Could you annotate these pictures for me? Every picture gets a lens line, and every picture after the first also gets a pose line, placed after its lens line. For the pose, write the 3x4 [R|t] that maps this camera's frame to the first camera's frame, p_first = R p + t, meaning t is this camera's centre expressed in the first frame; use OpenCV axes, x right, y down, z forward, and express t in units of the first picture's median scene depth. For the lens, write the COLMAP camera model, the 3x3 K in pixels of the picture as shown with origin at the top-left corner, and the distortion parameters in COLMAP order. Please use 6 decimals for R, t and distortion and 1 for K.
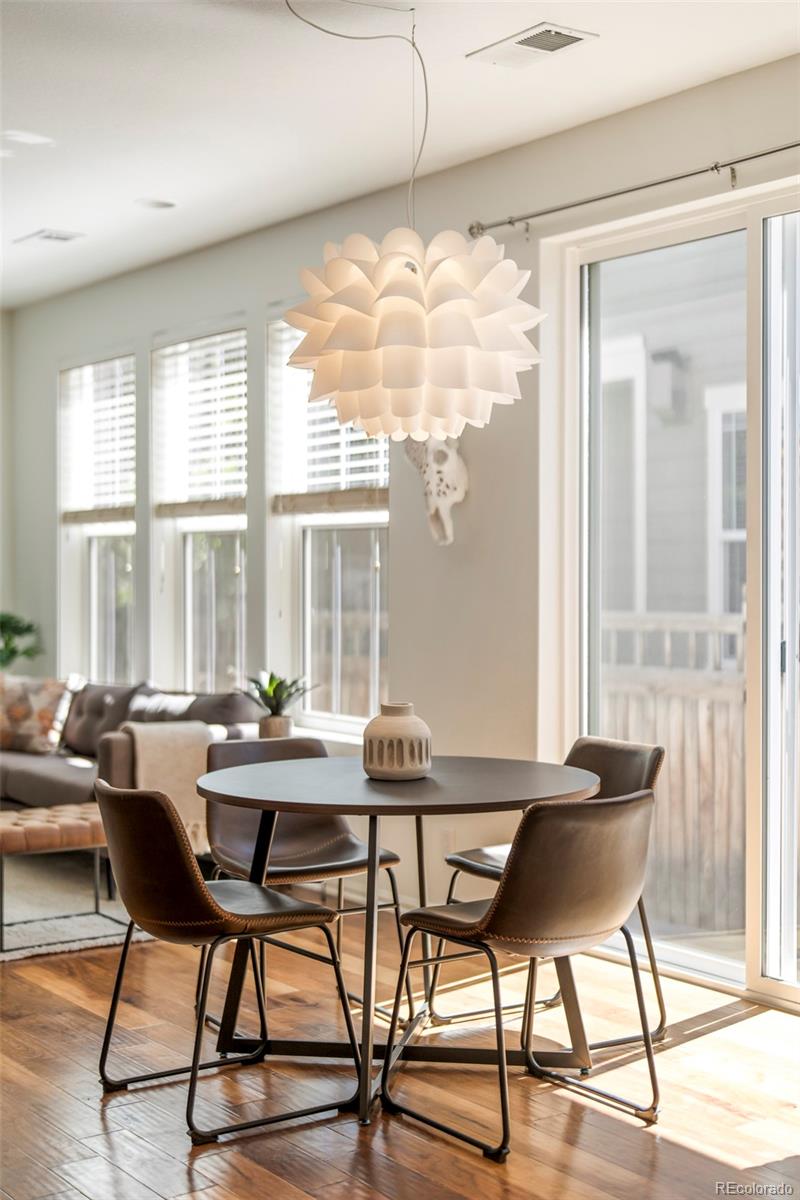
lens RADIAL K [[1636.3, 0, 400.0], [0, 1636.3, 600.0], [0, 0, 1]] dist [-0.007055, -0.030256]
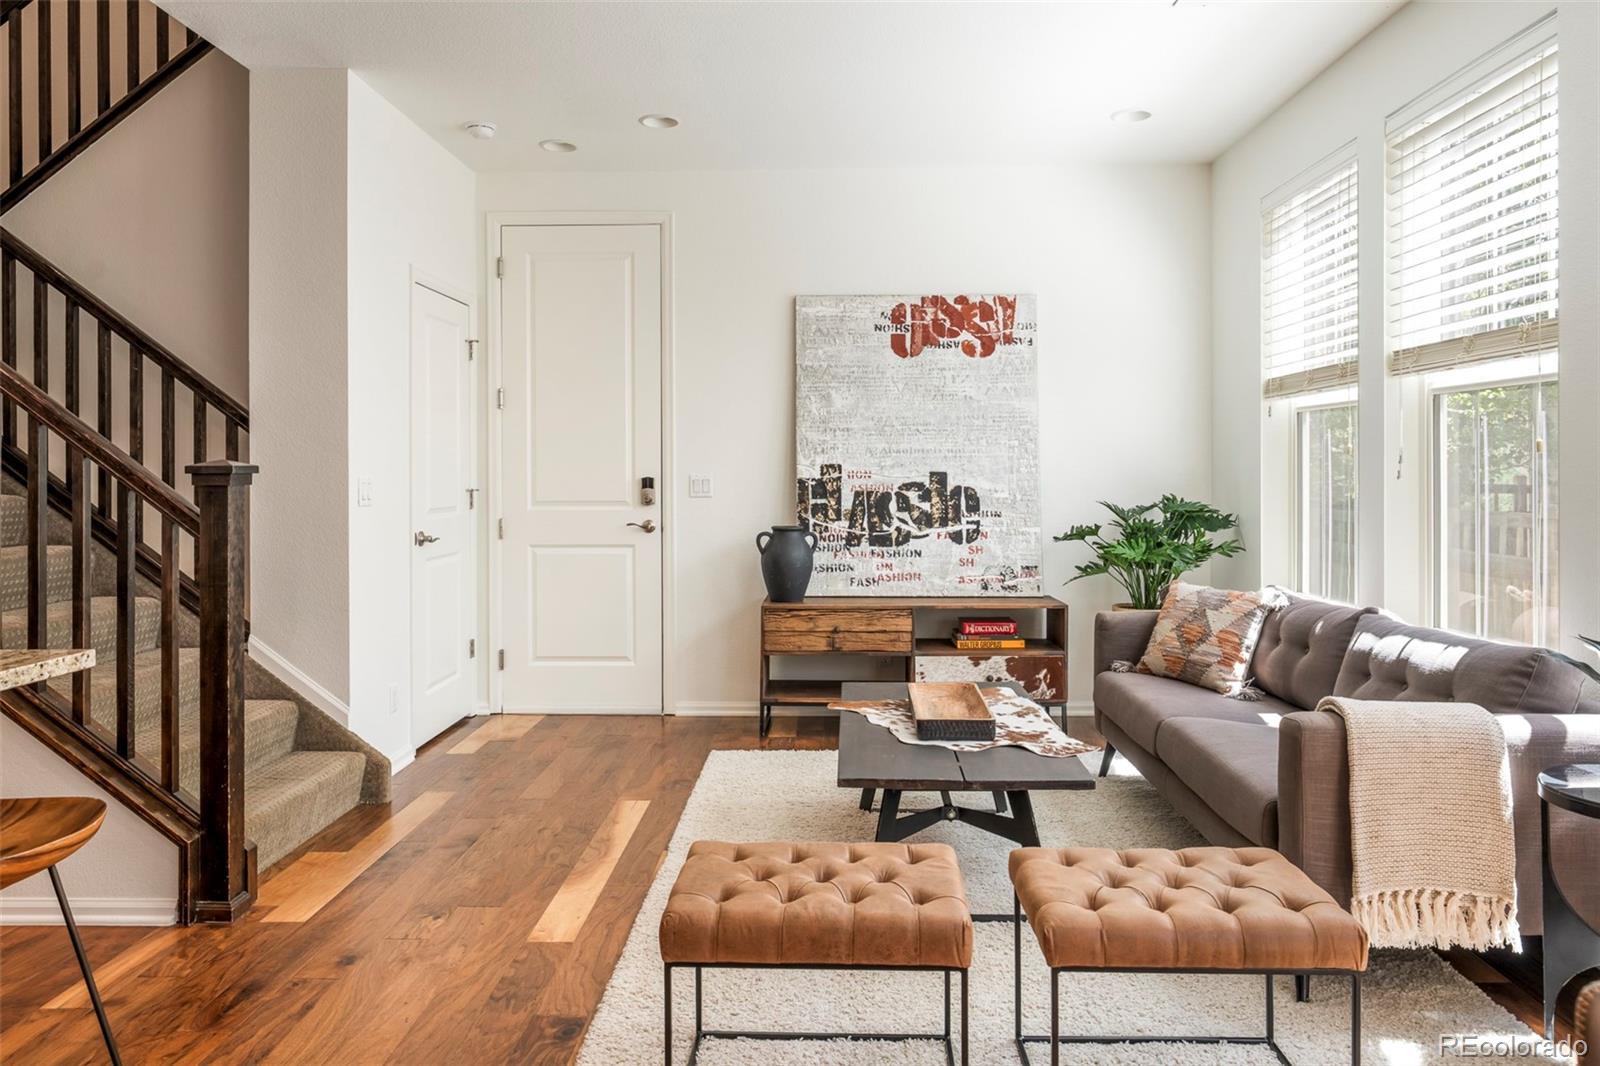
lens RADIAL K [[1084.6, 0, 815.0], [0, 1084.6, 462.8], [0, 0, 1]] dist [0.002337, -0.003022]
pose [[0.802330, -0.003391, -0.596871, -0.081572], [-0.011273, 0.999719, -0.020833, 0.001716], [0.596774, 0.023444, 0.802067, 0.561864]]
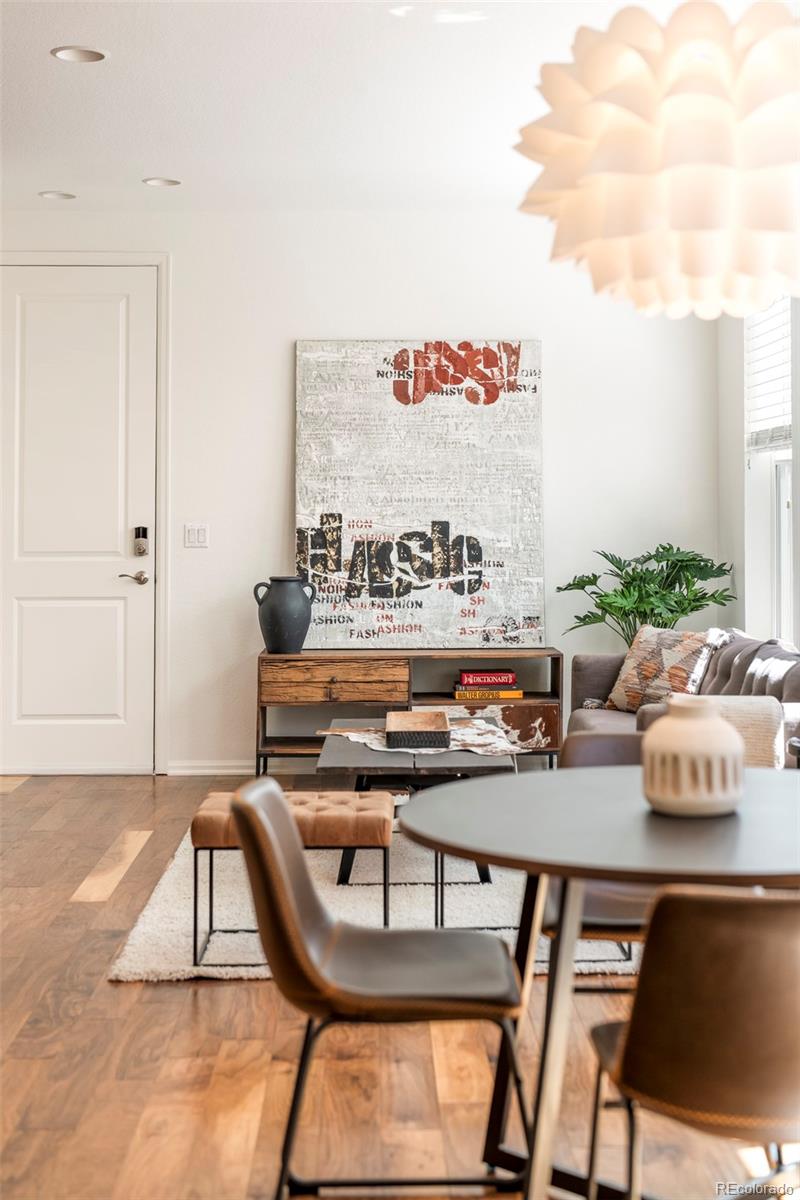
lens RADIAL K [[1689.2, 0, 469.5], [0, 1689.2, 400.3], [0, 0, 1]] dist [-0.026303, -0.082338]
pose [[0.843660, -0.031324, -0.535963, 0.195561], [-0.010932, 0.997087, -0.075483, -0.004621], [0.536766, 0.069541, 0.840860, 0.227669]]
